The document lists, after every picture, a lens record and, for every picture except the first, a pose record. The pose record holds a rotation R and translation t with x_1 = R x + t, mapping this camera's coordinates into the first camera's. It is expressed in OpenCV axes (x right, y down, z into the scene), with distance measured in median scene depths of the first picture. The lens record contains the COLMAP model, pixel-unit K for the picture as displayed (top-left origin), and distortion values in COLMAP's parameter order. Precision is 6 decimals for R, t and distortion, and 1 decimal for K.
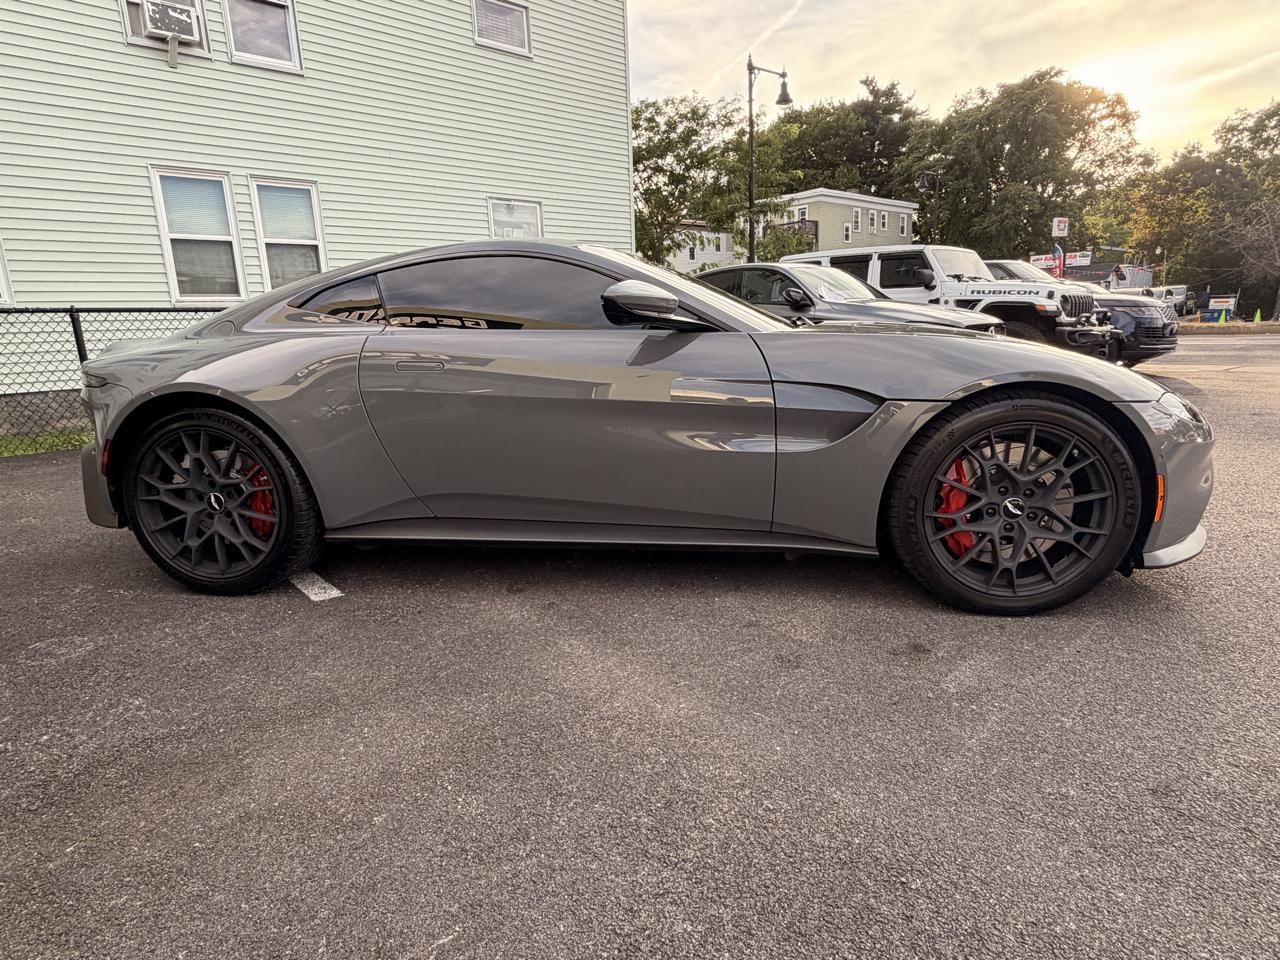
lens RADIAL K [[709.4, 0, 639.5], [0, 709.4, 478.1], [0, 0, 1]] dist [0.001571, -0.001307]
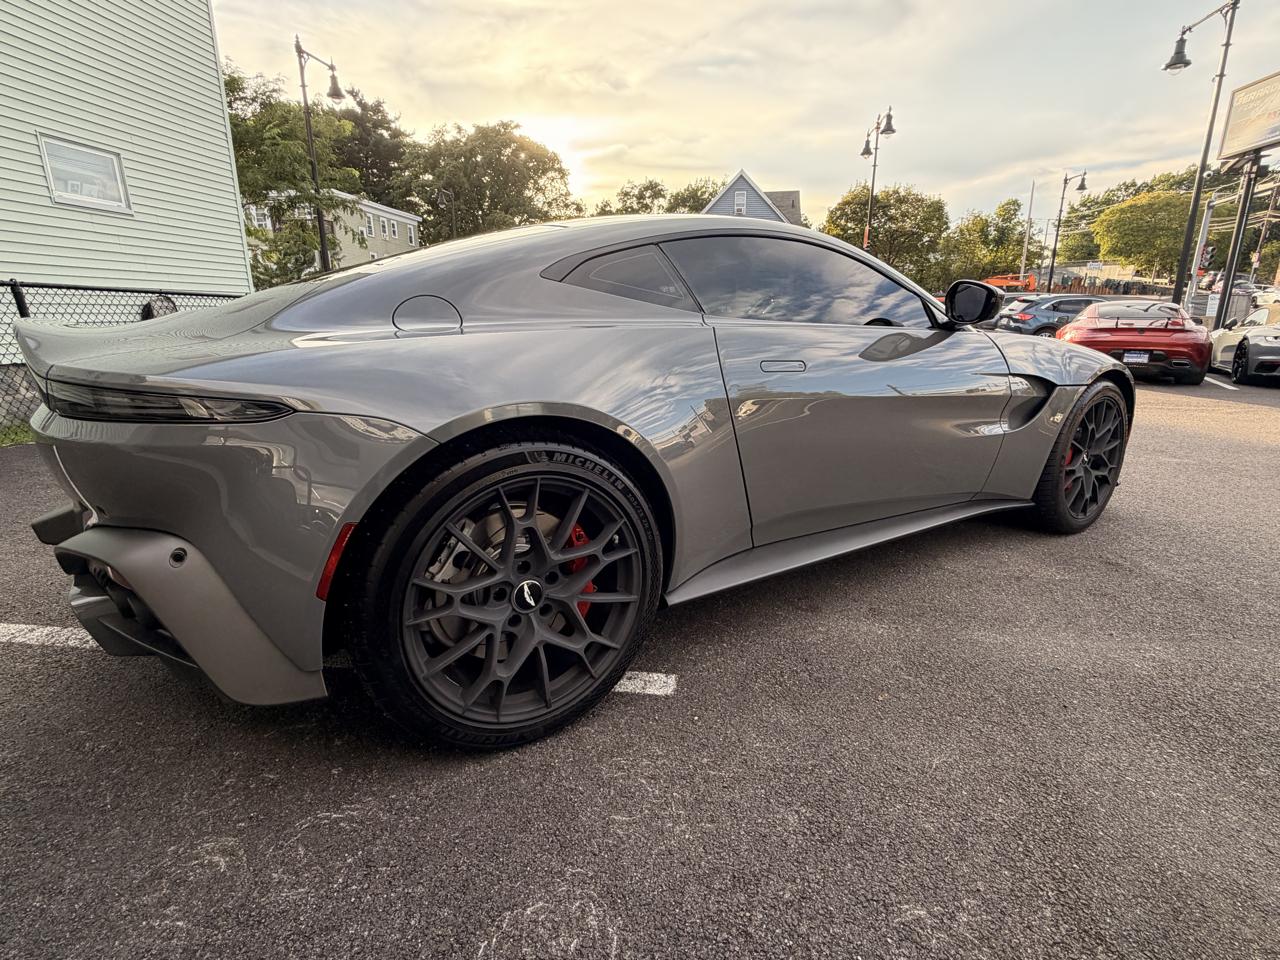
lens RADIAL K [[630.1, 0, 642.8], [0, 630.1, 481.1], [0, 0, 1]] dist [-0.006926, 0.003841]
pose [[0.753017, -0.132688, 0.644483, -0.873710], [0.113891, 0.990957, 0.070950, -0.092413], [-0.648069, 0.019974, 0.761319, 0.531054]]
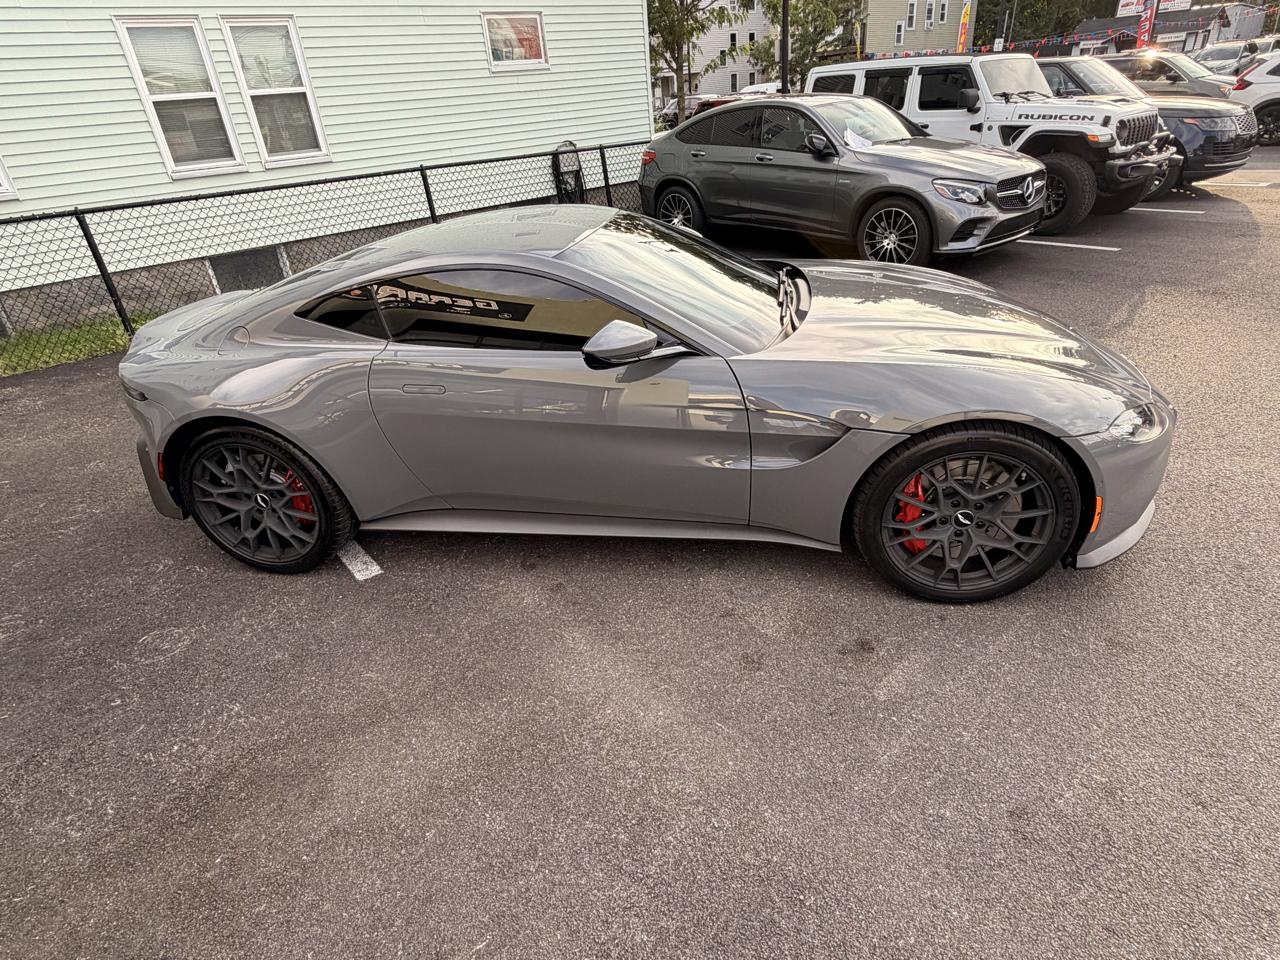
lens RADIAL K [[709.4, 0, 638.6], [0, 709.4, 480.1], [0, 0, 1]] dist [0.001571, -0.001307]
pose [[0.998528, -0.021641, -0.049739, 0.066023], [0.034626, 0.960135, 0.277383, -0.299101], [0.041753, -0.278697, 0.959471, -0.061508]]
